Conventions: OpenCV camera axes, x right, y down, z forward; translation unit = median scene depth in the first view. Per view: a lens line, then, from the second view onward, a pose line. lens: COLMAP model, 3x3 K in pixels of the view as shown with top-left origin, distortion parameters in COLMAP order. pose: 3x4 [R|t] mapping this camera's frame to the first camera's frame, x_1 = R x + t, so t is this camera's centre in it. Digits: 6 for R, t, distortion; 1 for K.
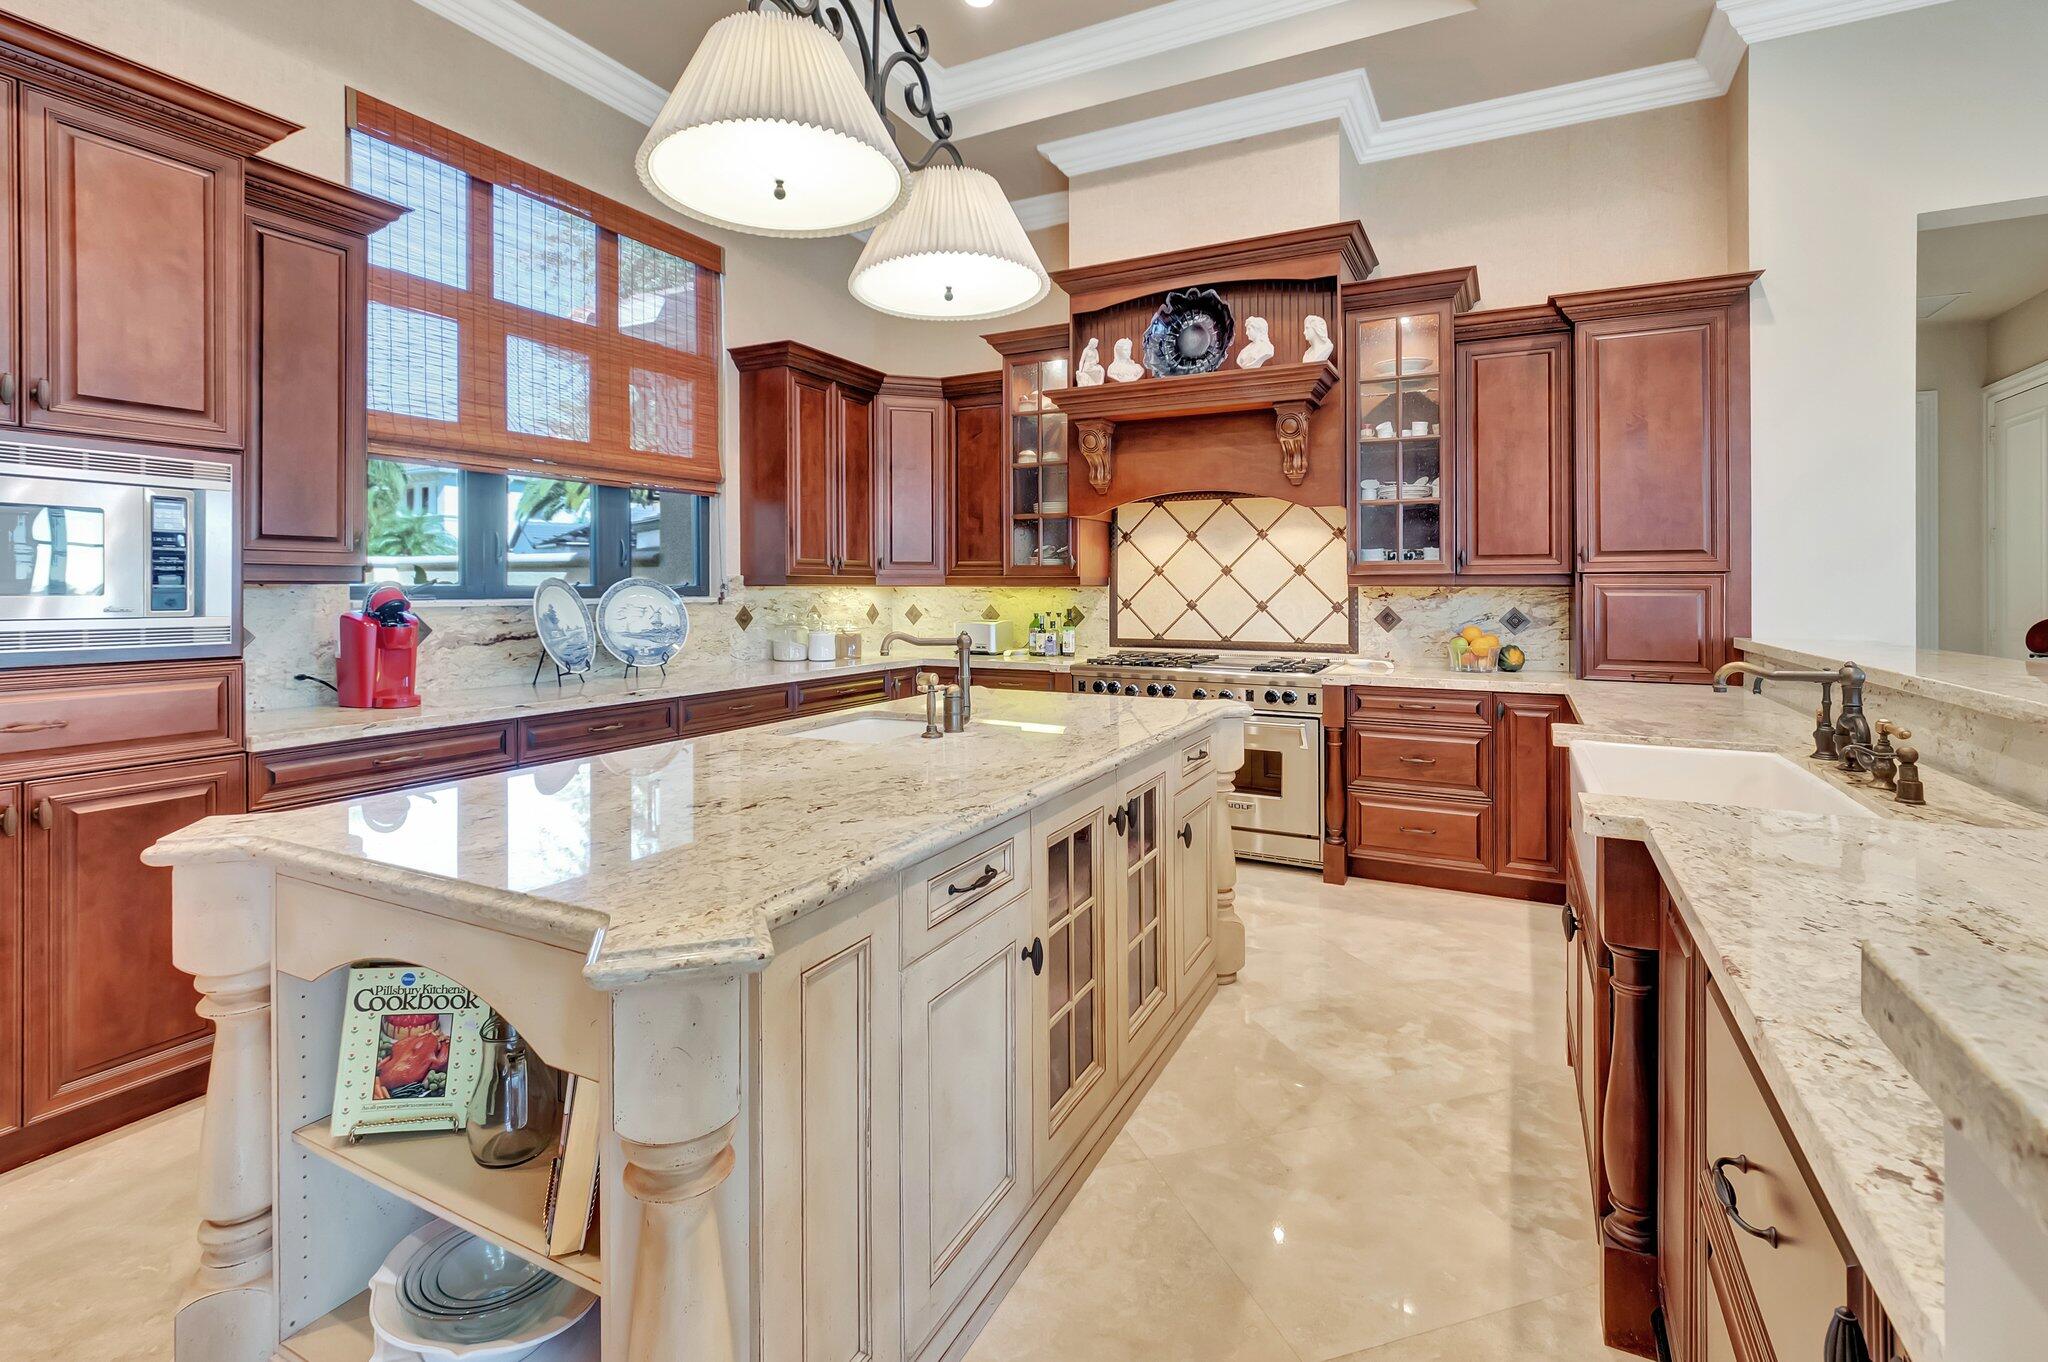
lens RADIAL K [[953.0, 0, 1019.9], [0, 953.0, 593.4], [0, 0, 1]] dist [-0.004020, 0.000853]
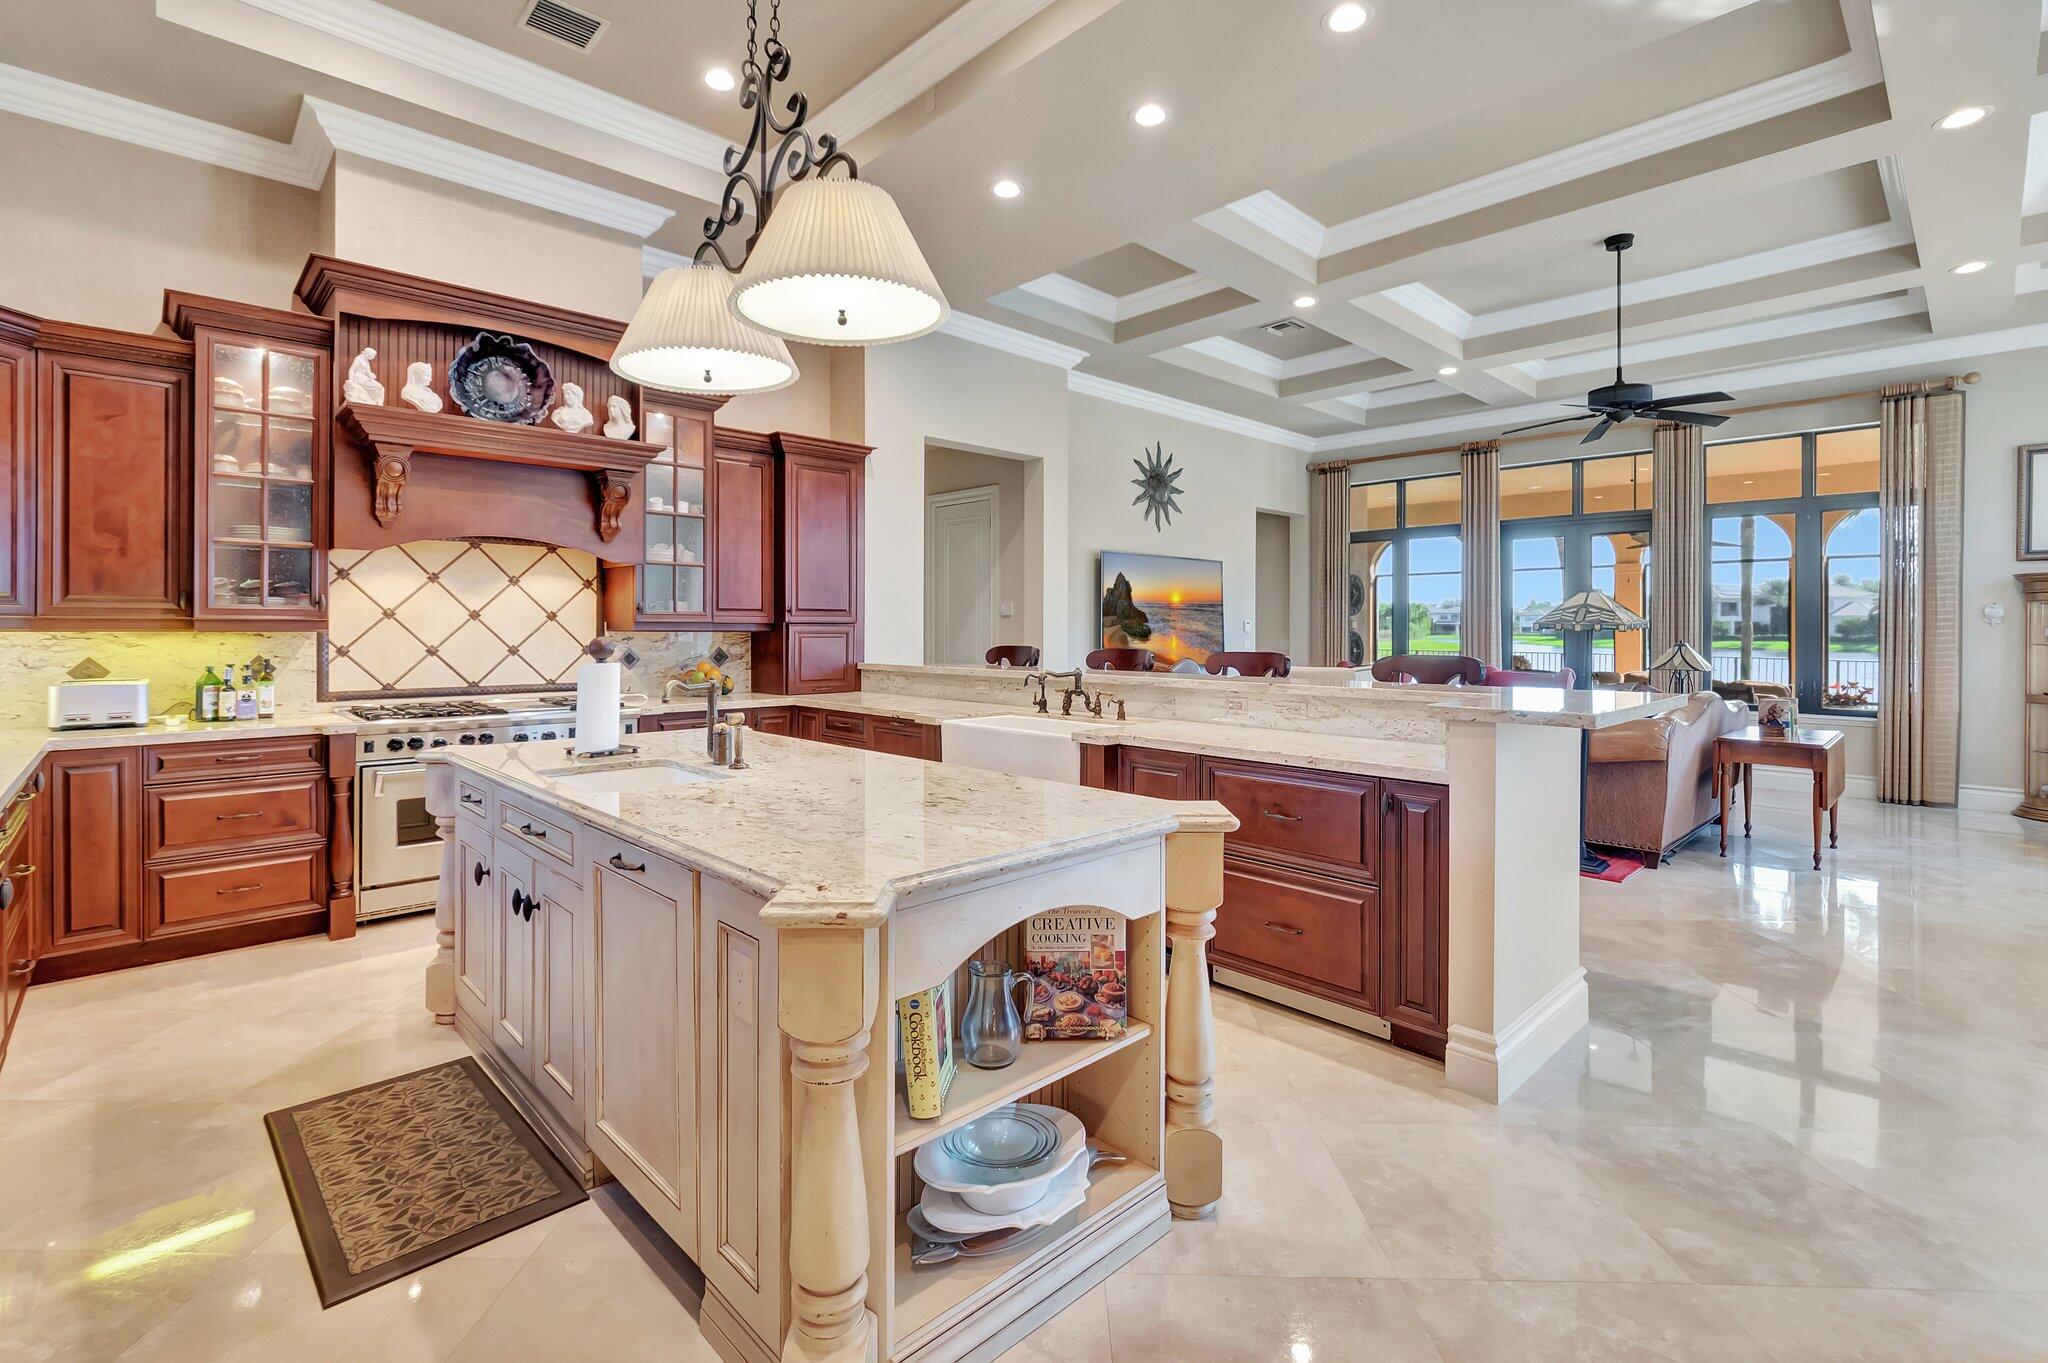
lens RADIAL K [[926.1, 0, 1010.7], [0, 926.1, 641.6], [0, 0, 1]] dist [-0.002548, 0.000052]
pose [[0.321161, -0.011910, 0.946950, -0.556982], [0.002792, 0.999928, 0.011630, -0.006580], [-0.947021, -0.001091, 0.321171, 0.176342]]
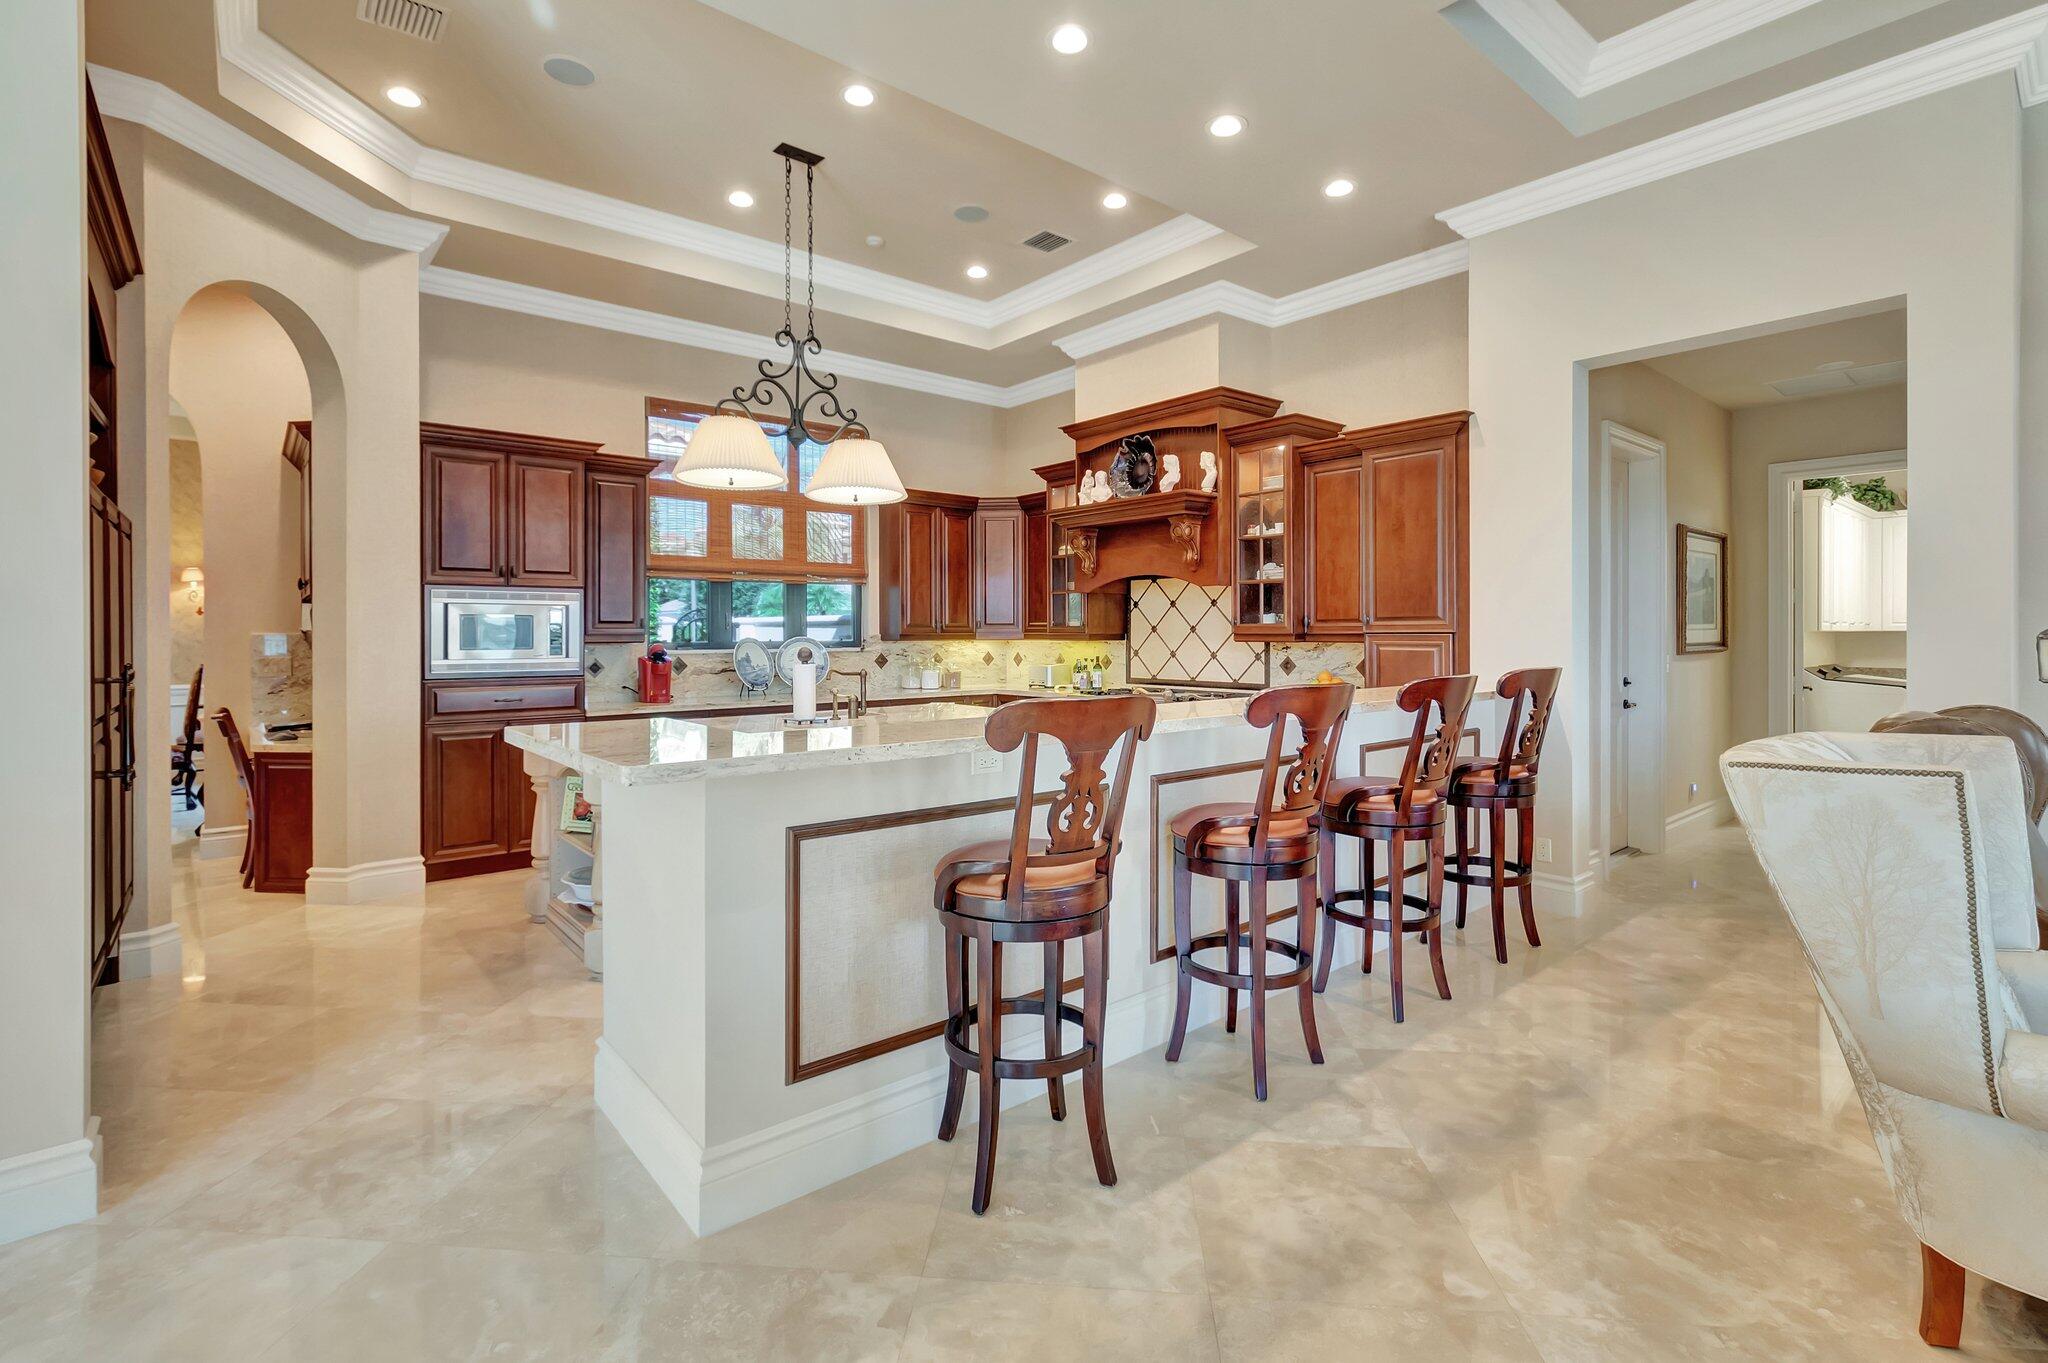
lens RADIAL K [[926.1, 0, 1010.7], [0, 926.1, 641.6], [0, 0, 1]] dist [-0.002548, 0.000052]
pose [[0.923486, -0.000028, -0.383632, 0.525213], [0.001394, 0.999994, 0.003283, -0.011547], [0.383630, -0.003566, 0.923480, -0.359702]]
